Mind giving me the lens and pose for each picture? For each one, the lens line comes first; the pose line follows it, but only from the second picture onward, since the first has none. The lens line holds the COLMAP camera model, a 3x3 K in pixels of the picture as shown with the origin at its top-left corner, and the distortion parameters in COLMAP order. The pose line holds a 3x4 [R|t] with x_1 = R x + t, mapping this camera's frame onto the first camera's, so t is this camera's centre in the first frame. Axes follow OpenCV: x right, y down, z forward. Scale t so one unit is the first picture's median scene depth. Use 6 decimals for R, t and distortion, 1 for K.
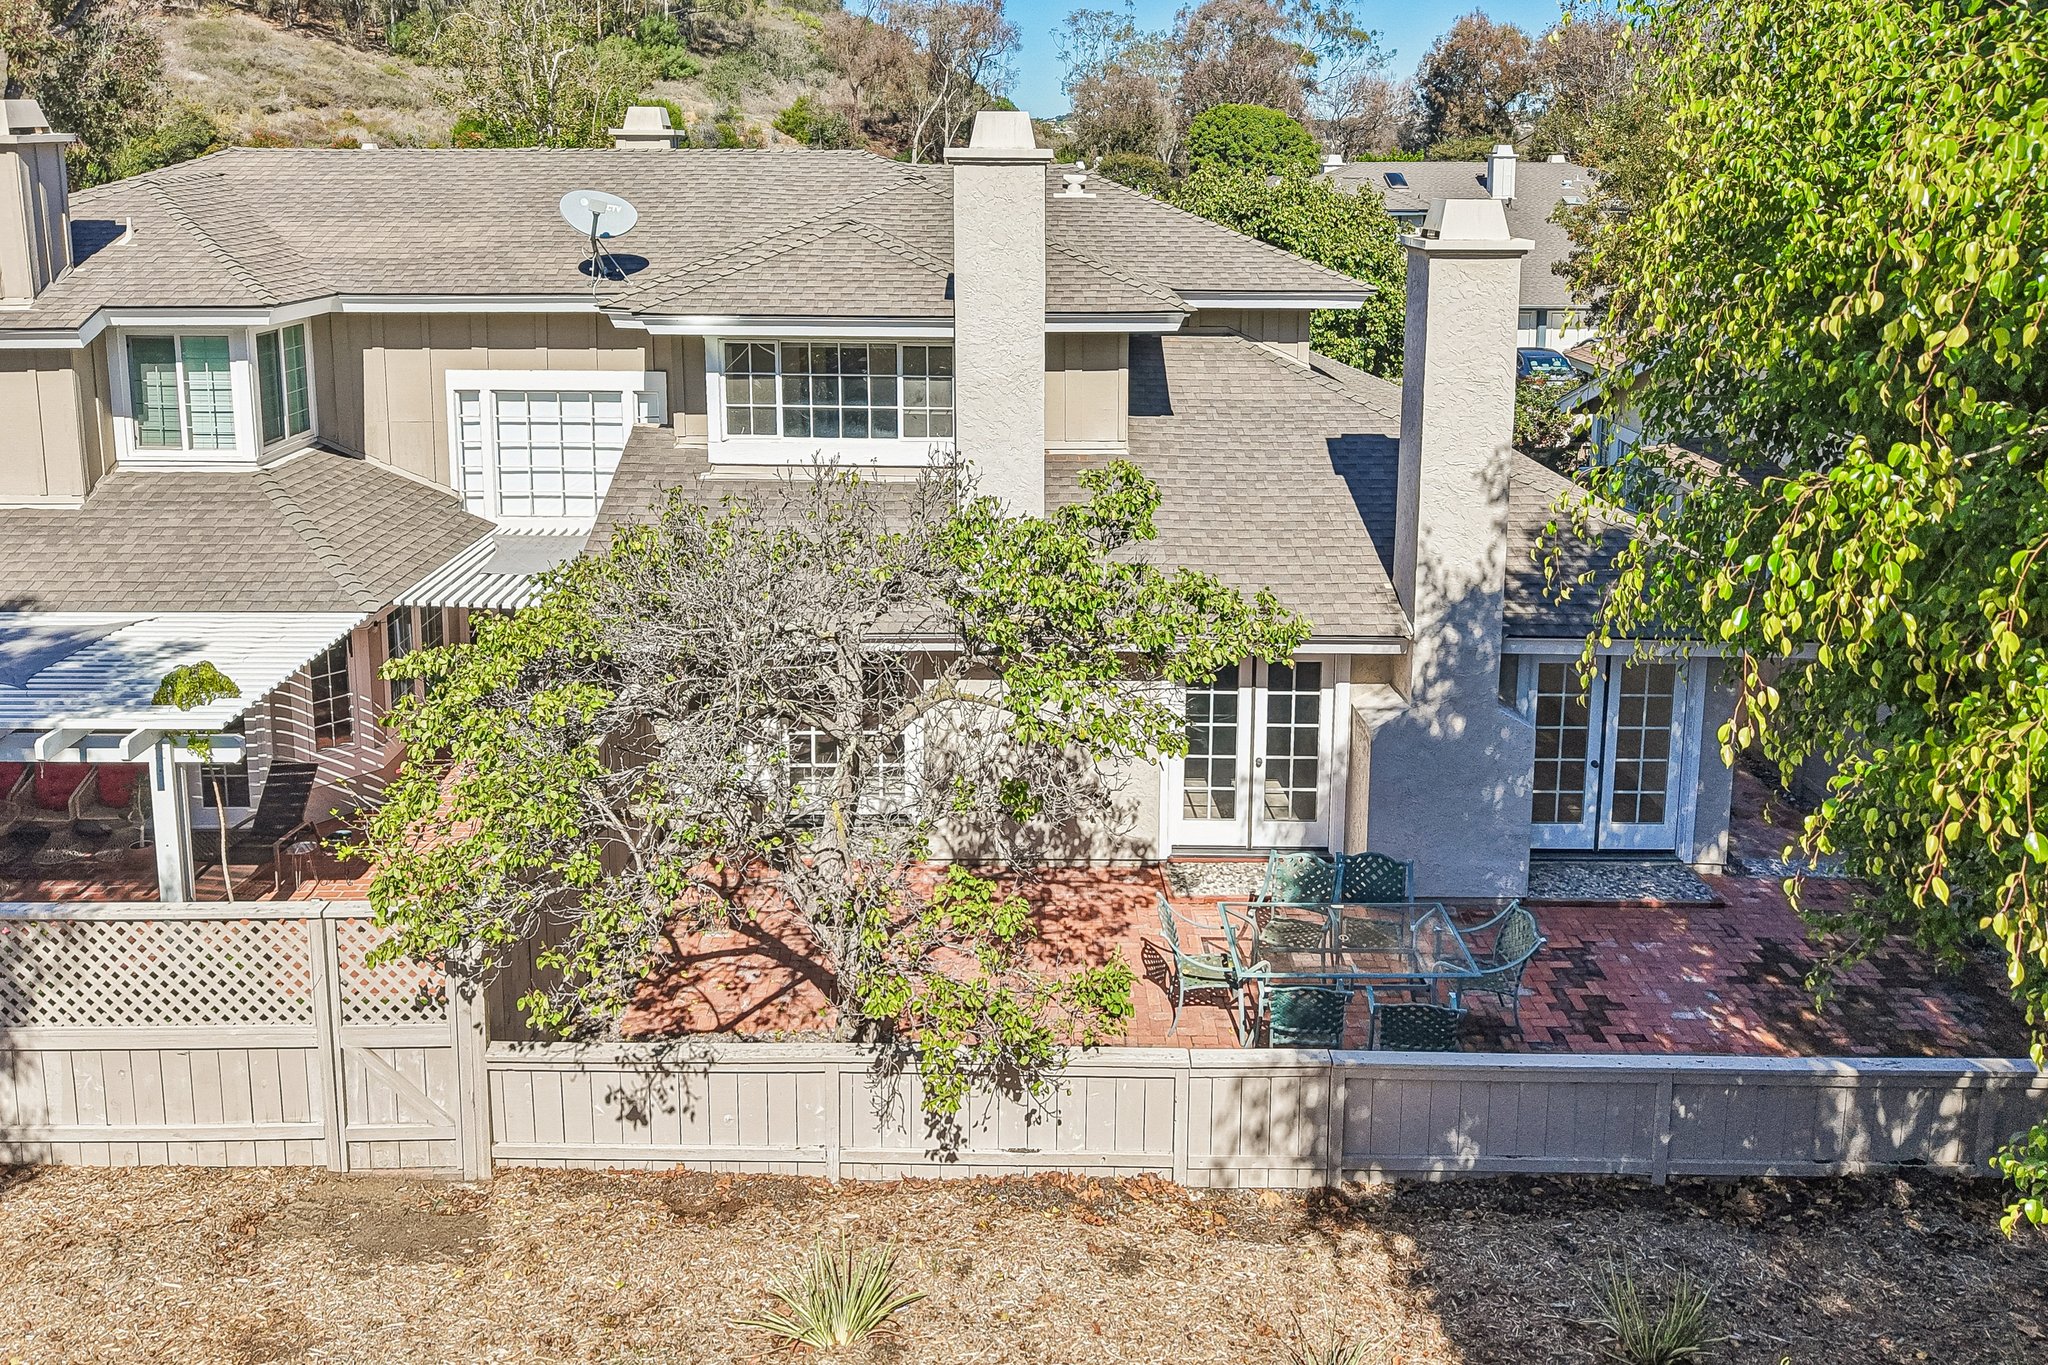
lens RADIAL K [[1410.2, 0, 963.1], [0, 1410.2, 514.8], [0, 0, 1]] dist [0.017584, -0.012514]
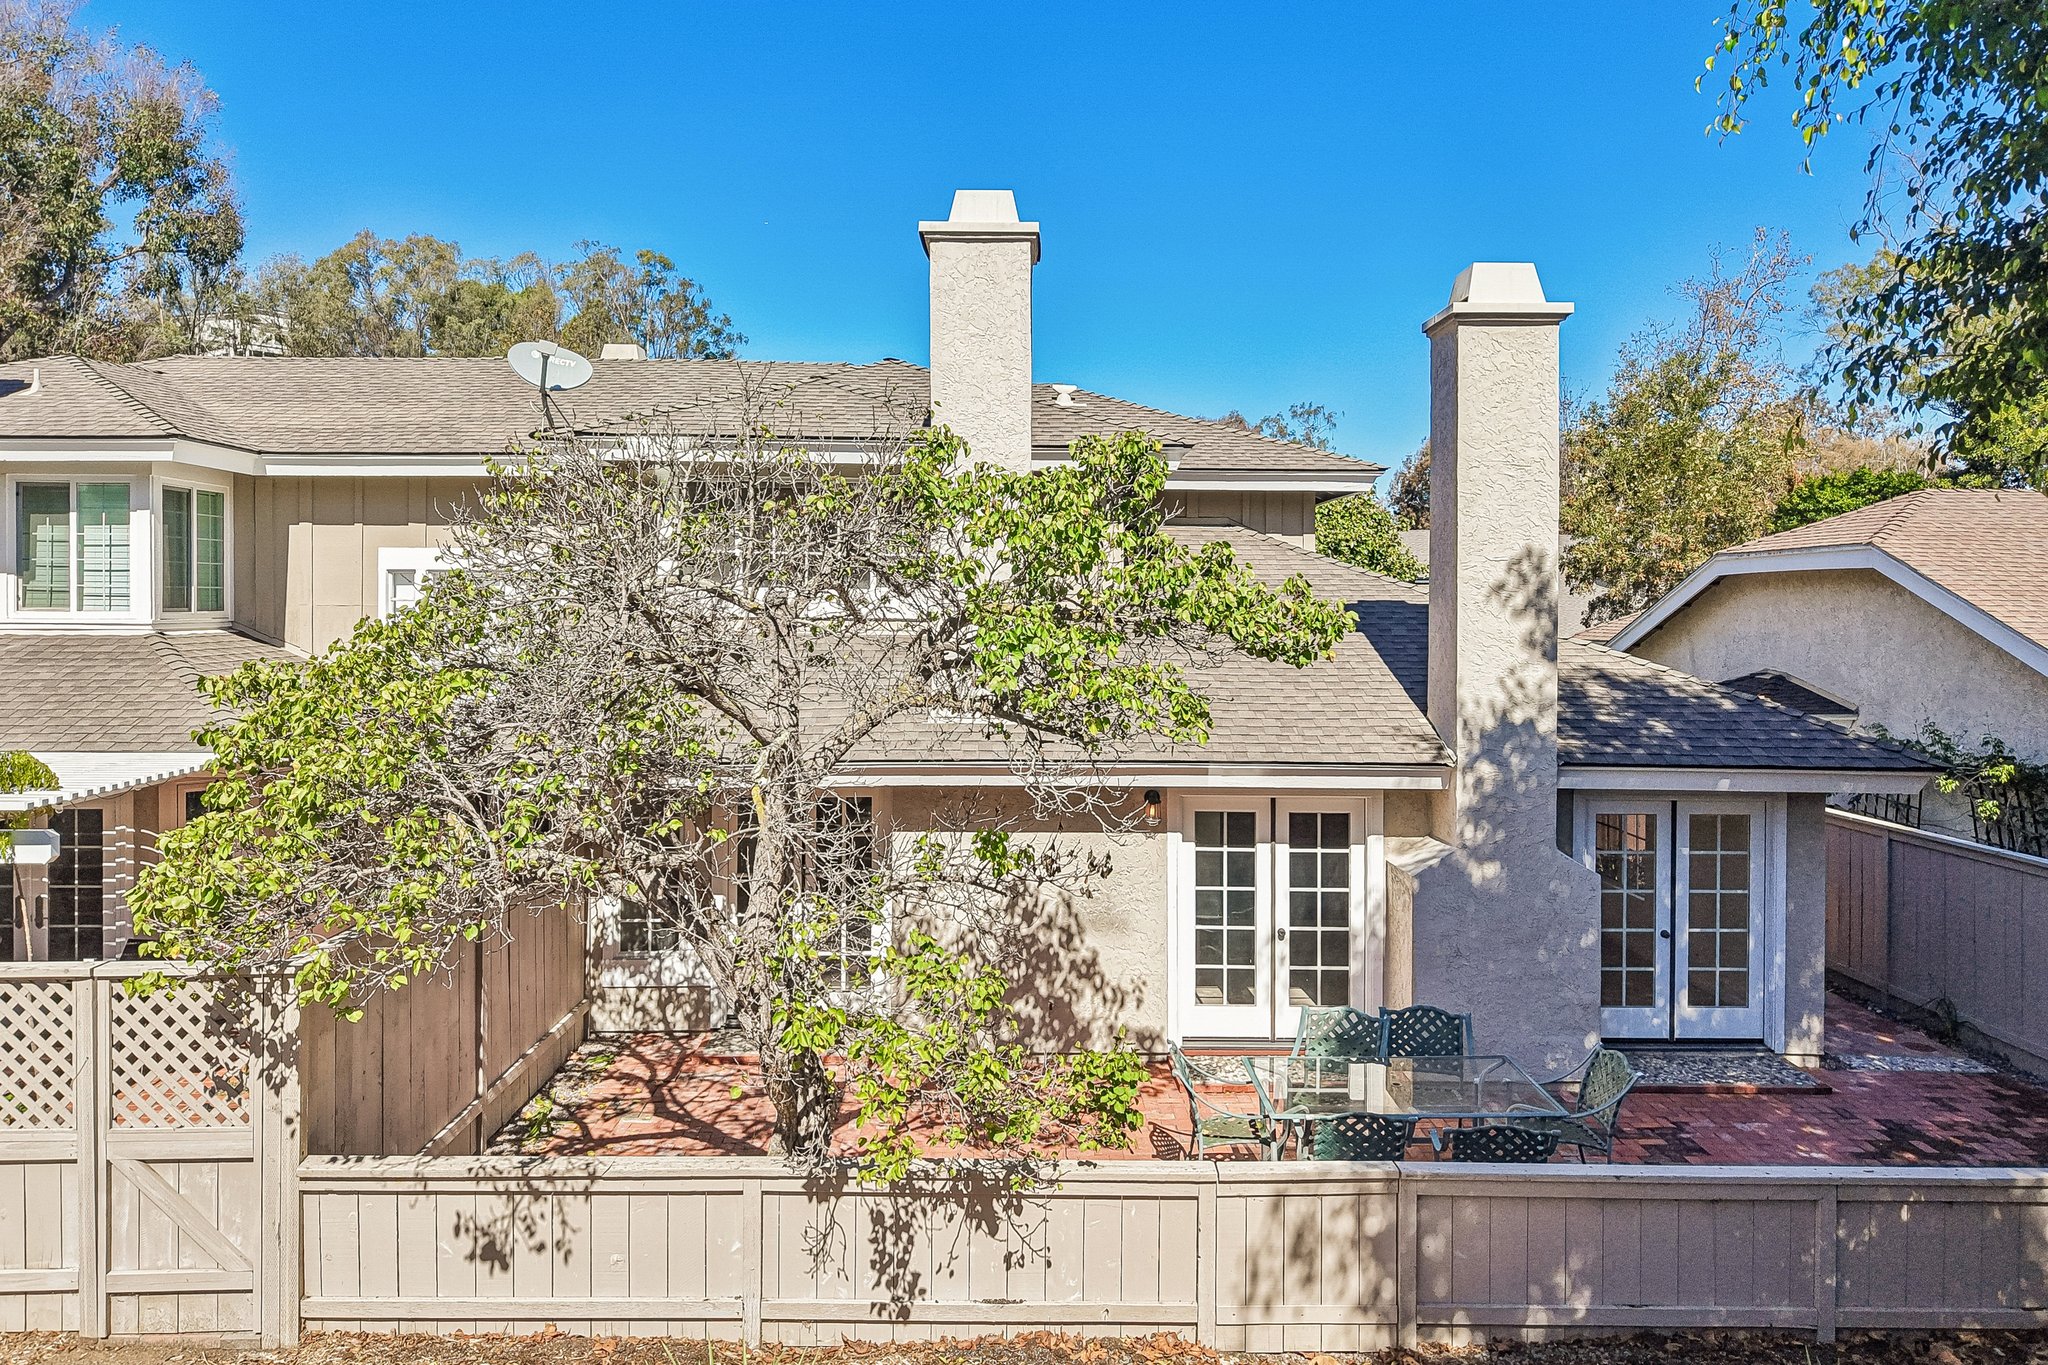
lens RADIAL K [[1417.3, 0, 986.5], [0, 1417.3, 681.9], [0, 0, 1]] dist [0.007803, -0.002975]
pose [[0.999782, 0.004531, 0.020370, 0.012297], [-0.001638, 0.990170, -0.139859, 0.160339], [-0.020804, 0.139795, 0.989962, 0.138074]]
